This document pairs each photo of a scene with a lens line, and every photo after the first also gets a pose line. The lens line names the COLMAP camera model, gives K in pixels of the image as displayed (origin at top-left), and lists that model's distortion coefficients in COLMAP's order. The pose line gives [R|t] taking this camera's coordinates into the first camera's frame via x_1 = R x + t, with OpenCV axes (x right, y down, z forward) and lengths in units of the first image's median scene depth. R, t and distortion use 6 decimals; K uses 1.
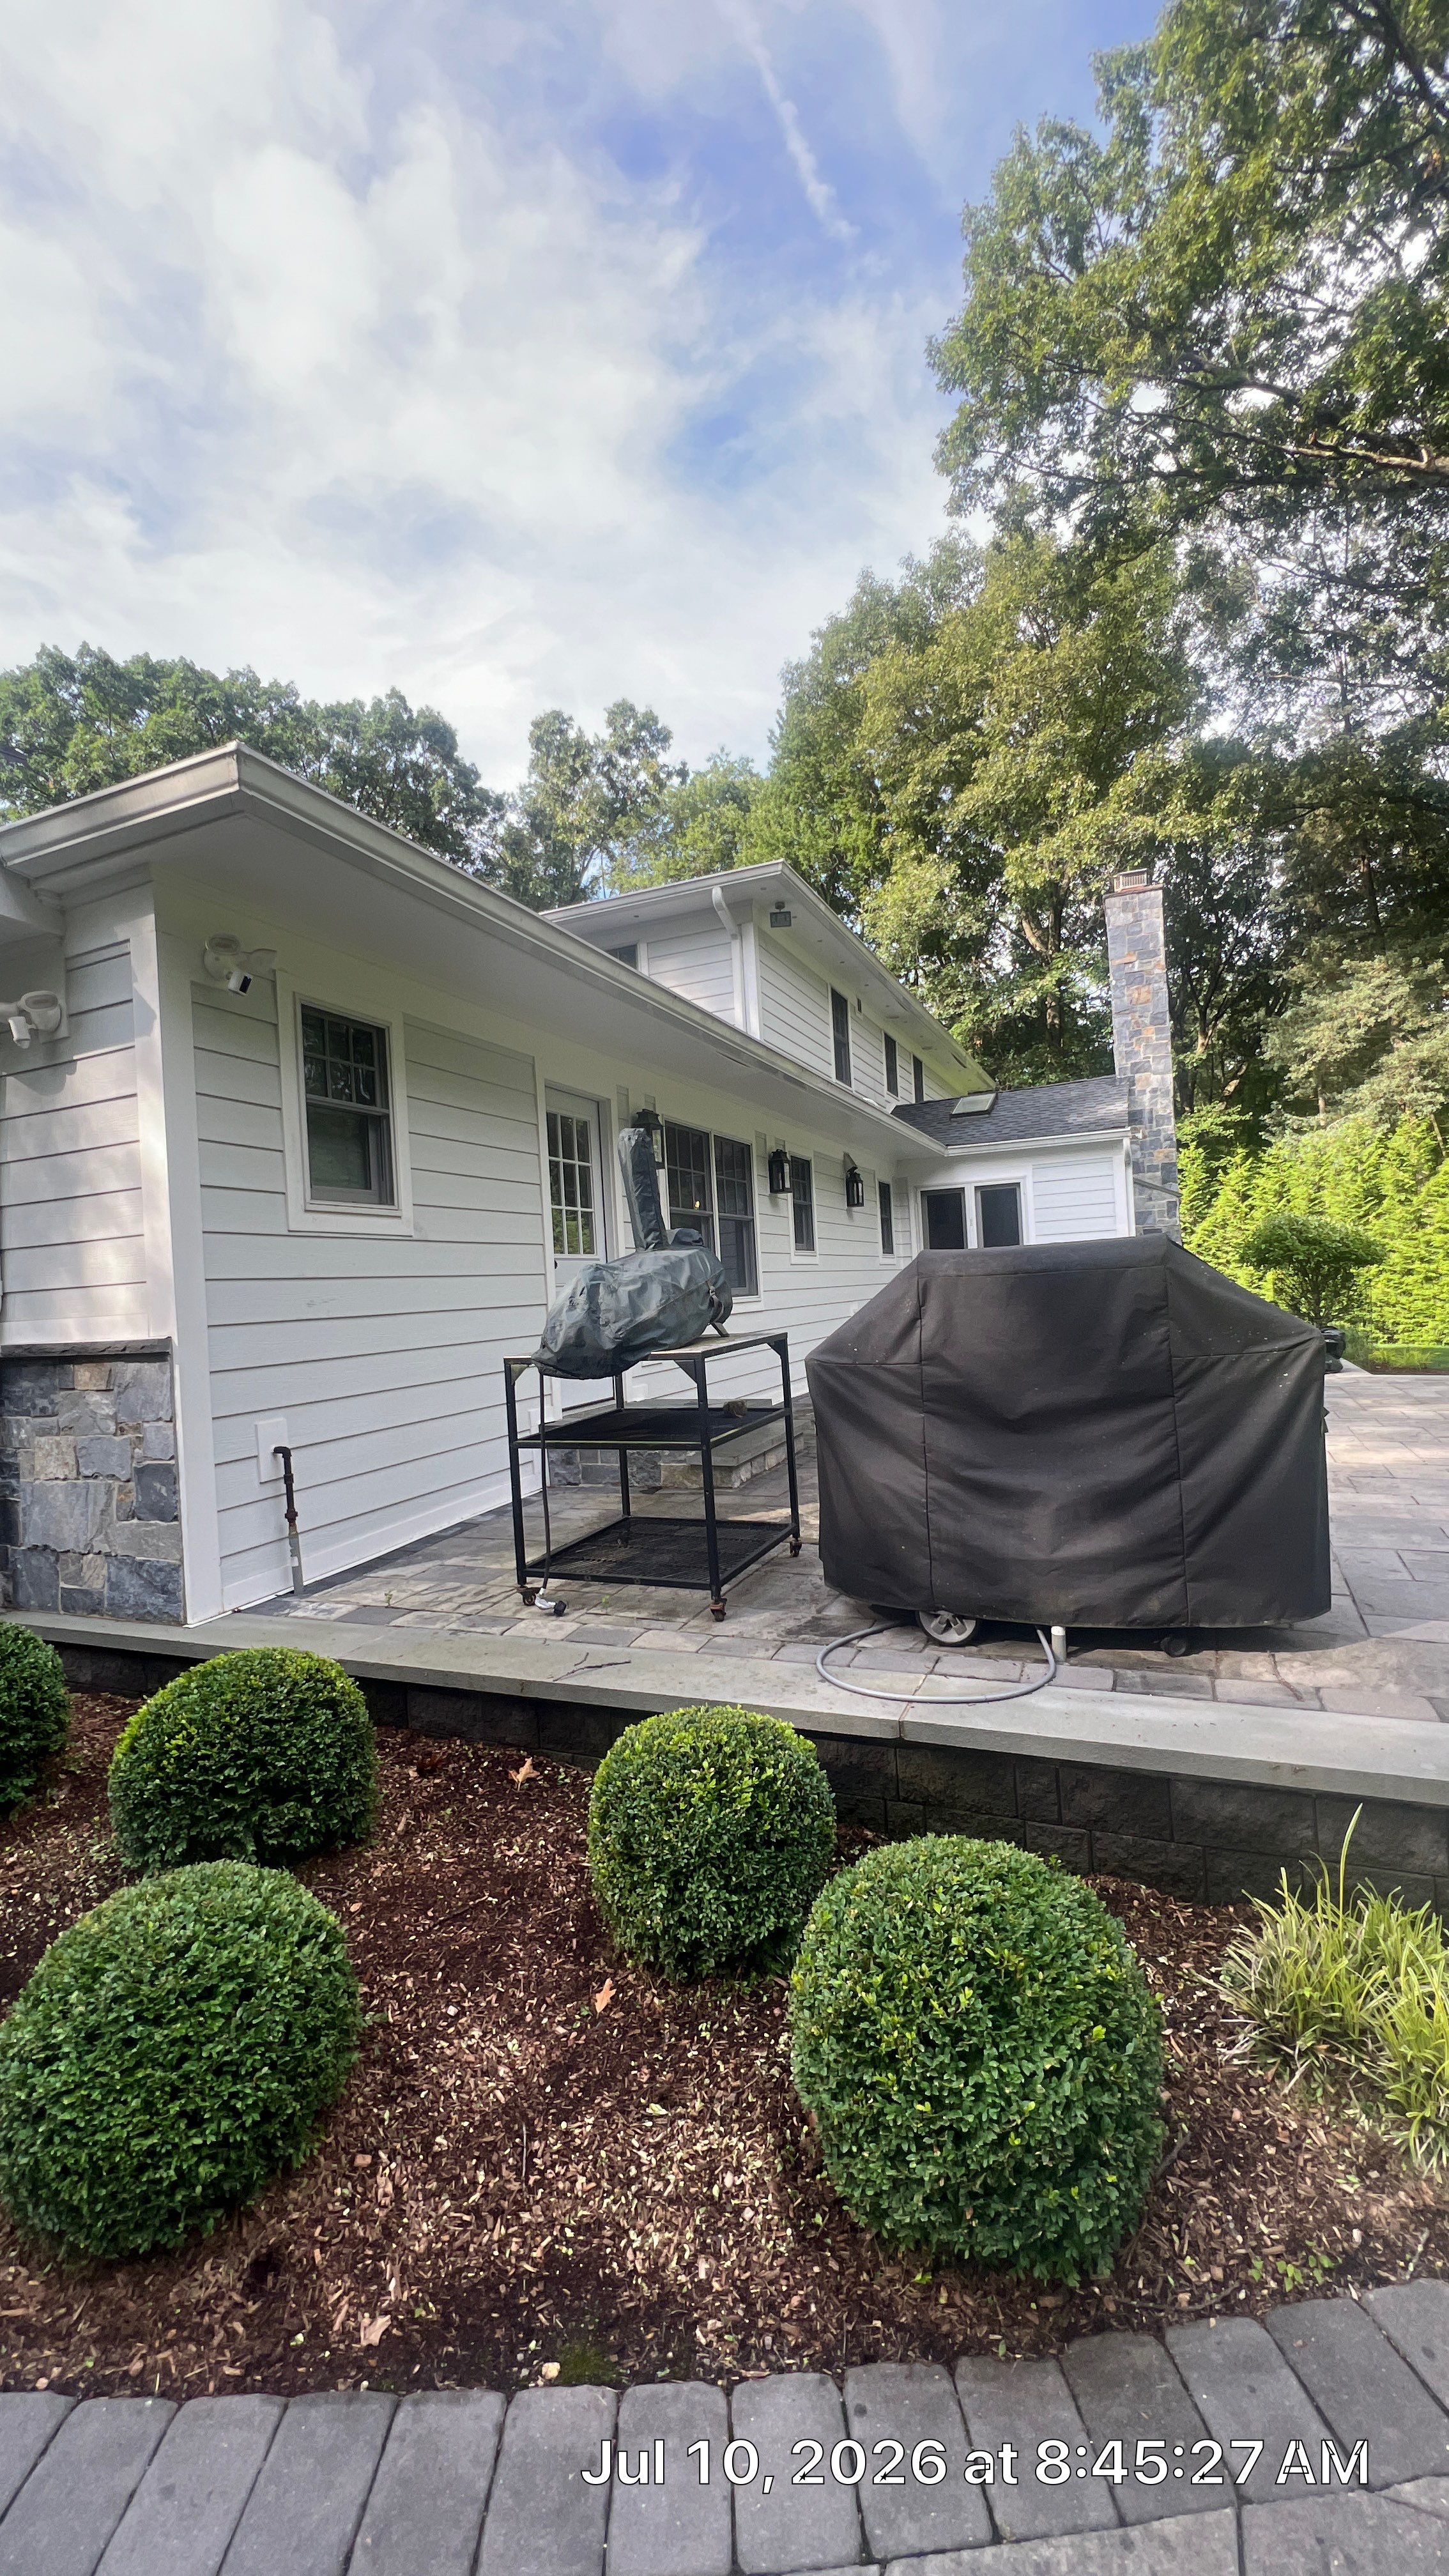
lens RADIAL K [[1023.5, 0, 724.5], [0, 1023.5, 1288.0], [0, 0, 1]] dist [0.000538, 0.000241]
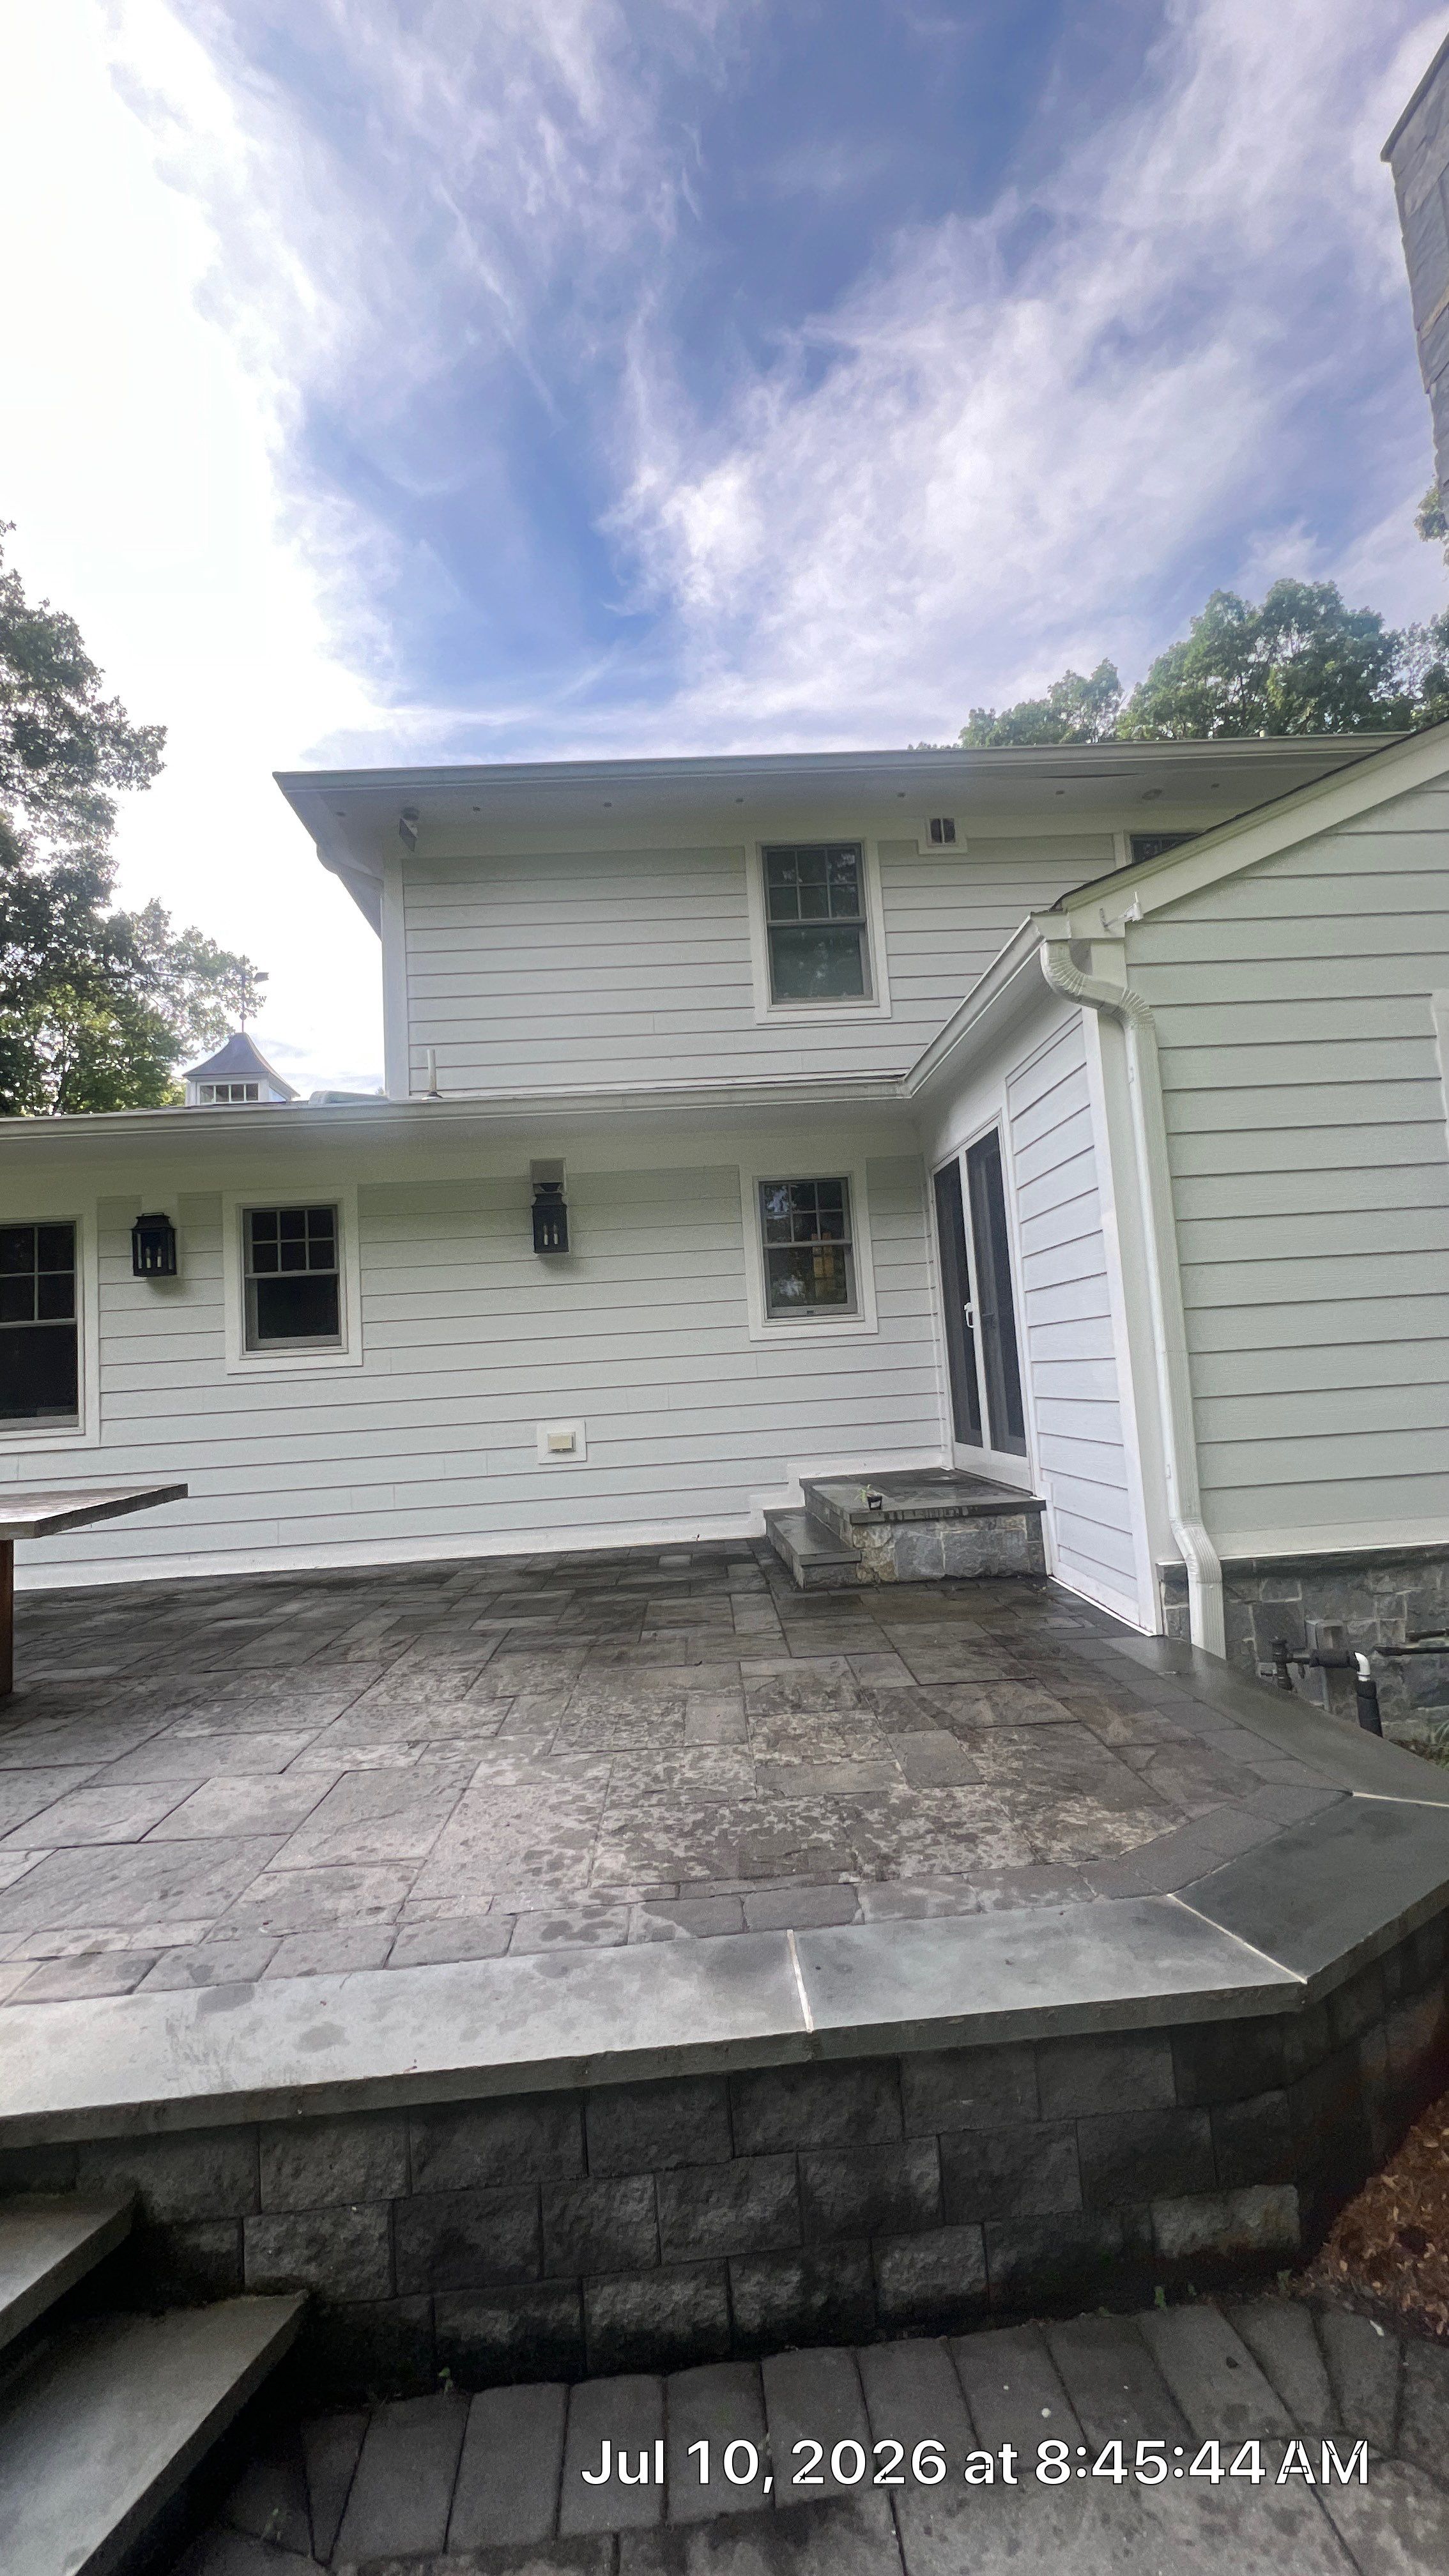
lens RADIAL K [[1010.1, 0, 714.9], [0, 1010.1, 1291.0], [0, 0, 1]] dist [-0.000850, 0.000101]
pose [[0.451547, -0.044068, -0.891158, 1.208885], [0.038108, 0.998821, -0.030083, -0.110091], [0.891433, -0.020376, 0.452694, 1.059749]]
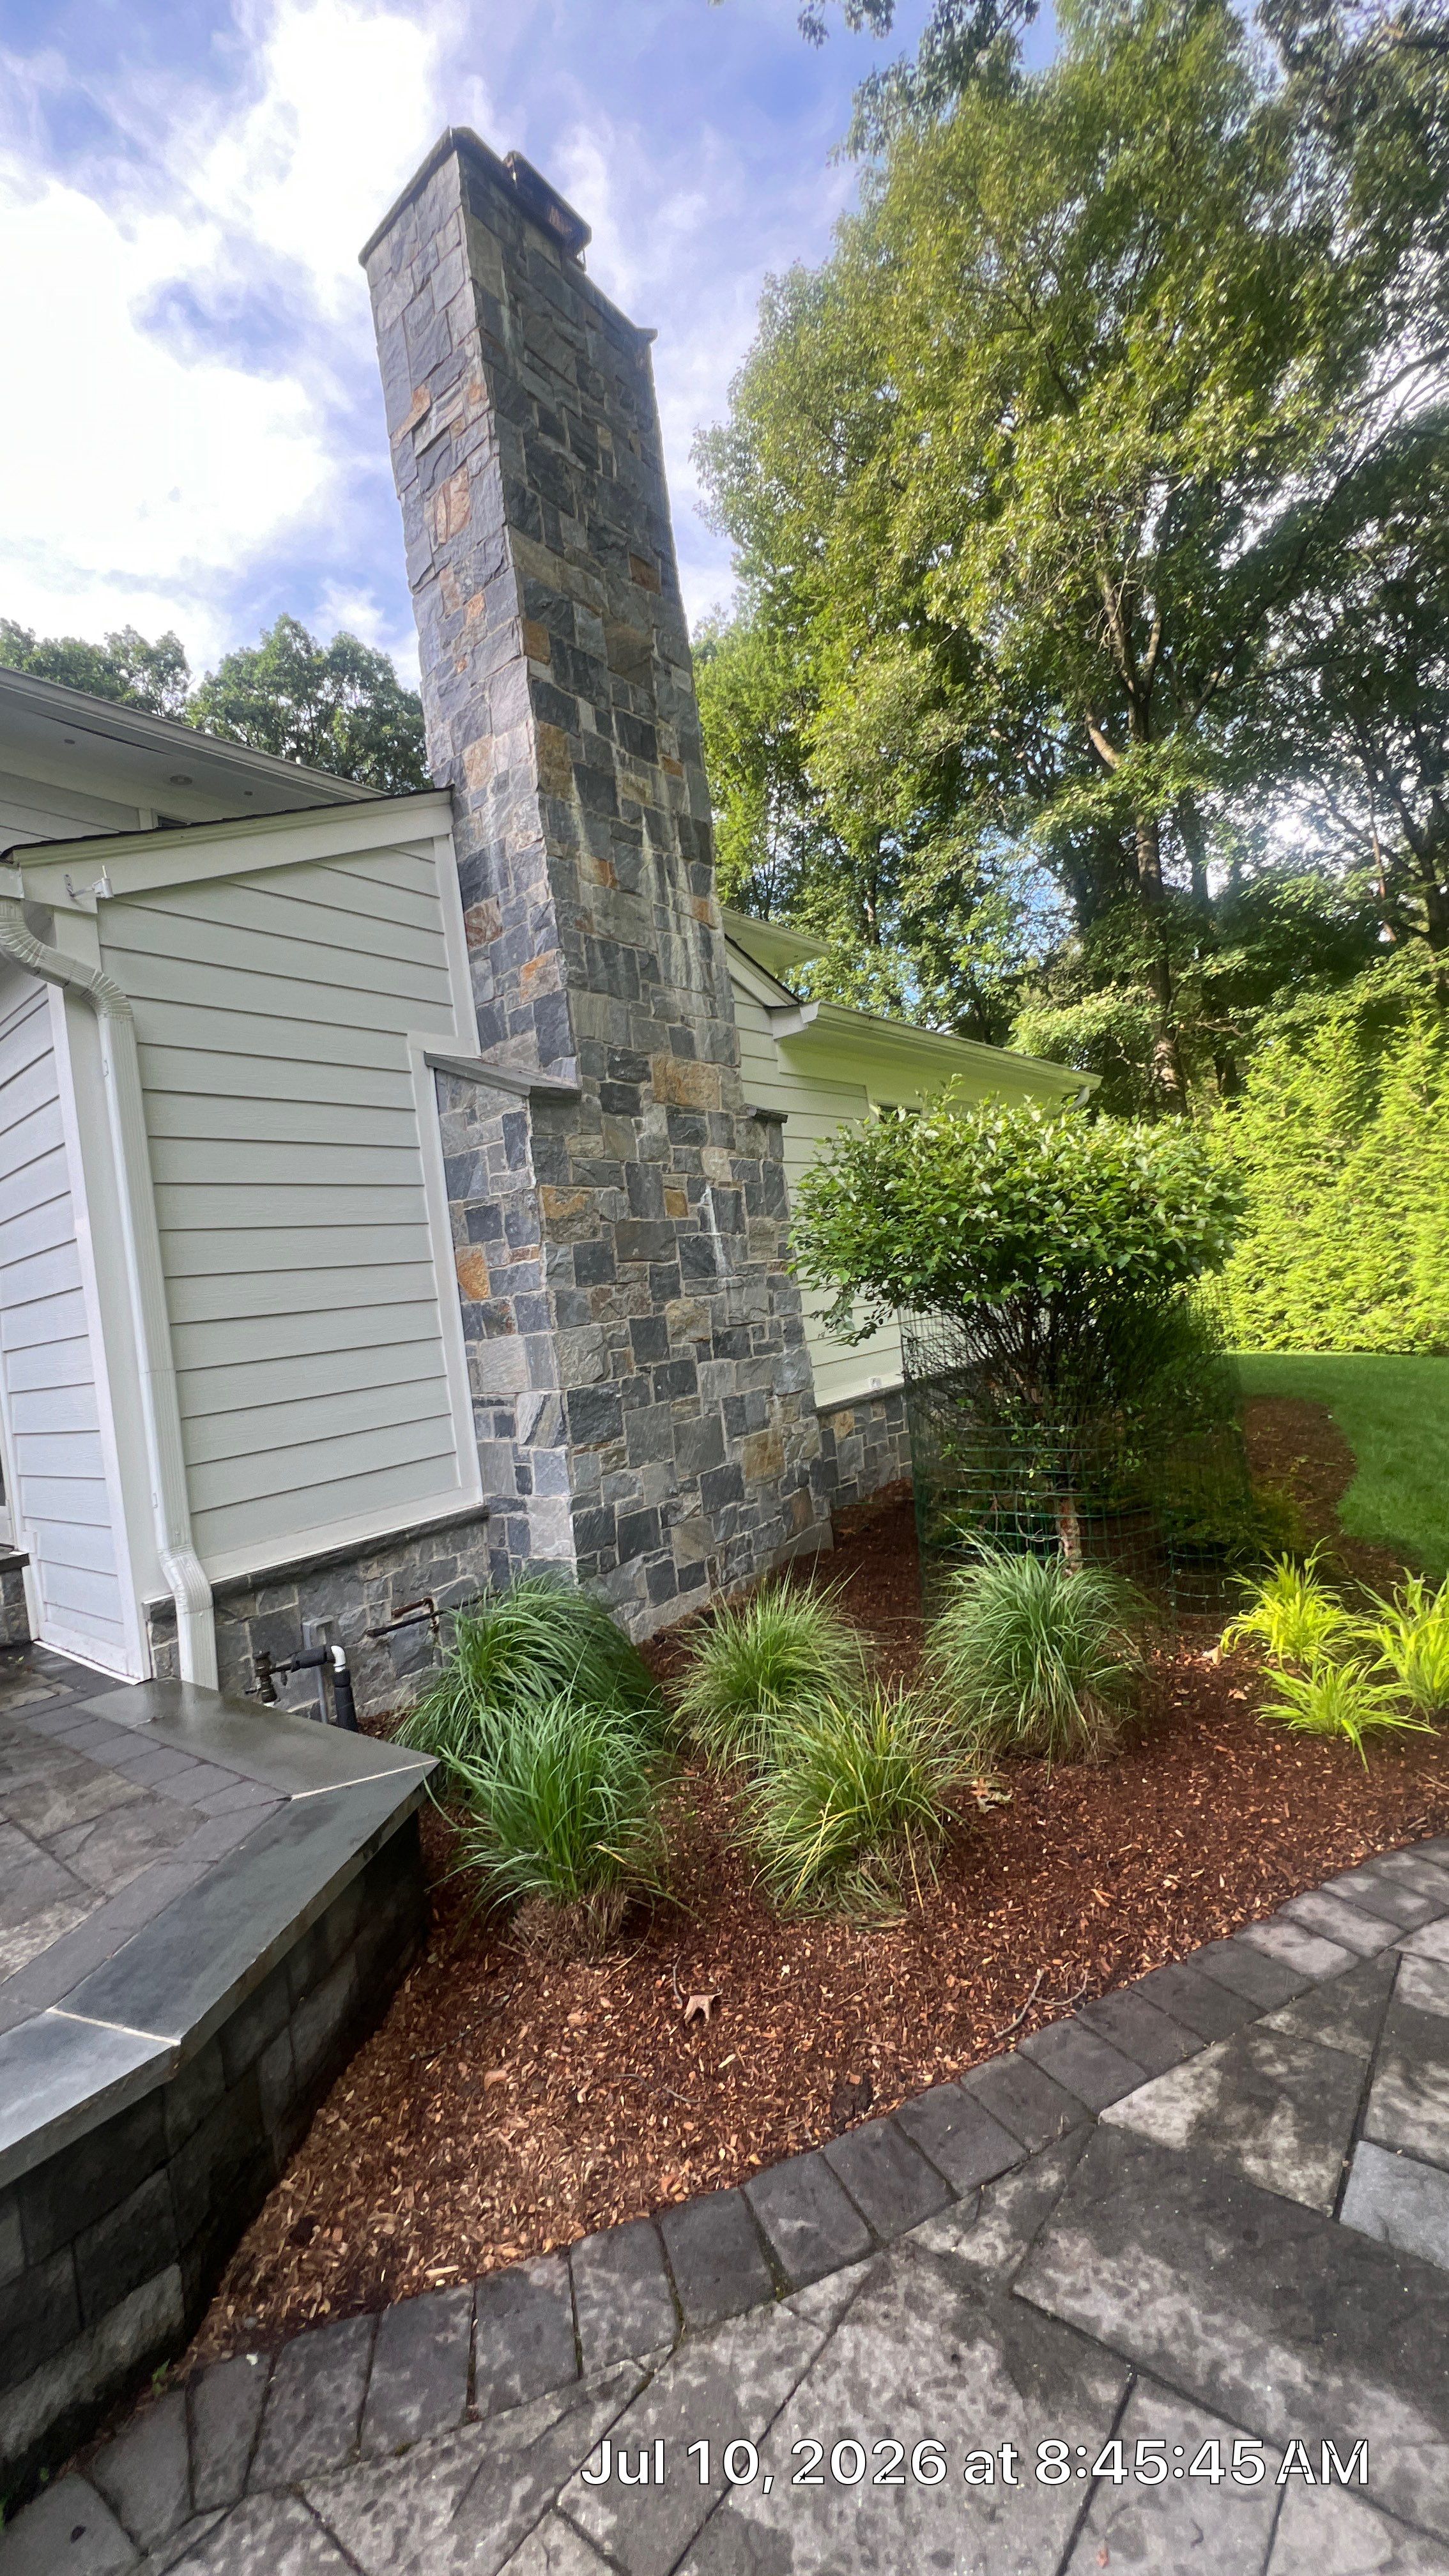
lens RADIAL K [[994.9, 0, 724.5], [0, 994.9, 1288.0], [0, 0, 1]] dist [-0.000354, -0.000582]
pose [[0.957157, -0.065734, -0.282010, 2.259031], [0.071027, 0.997437, 0.008576, -0.108006], [0.280724, -0.028239, 0.959373, 2.805473]]
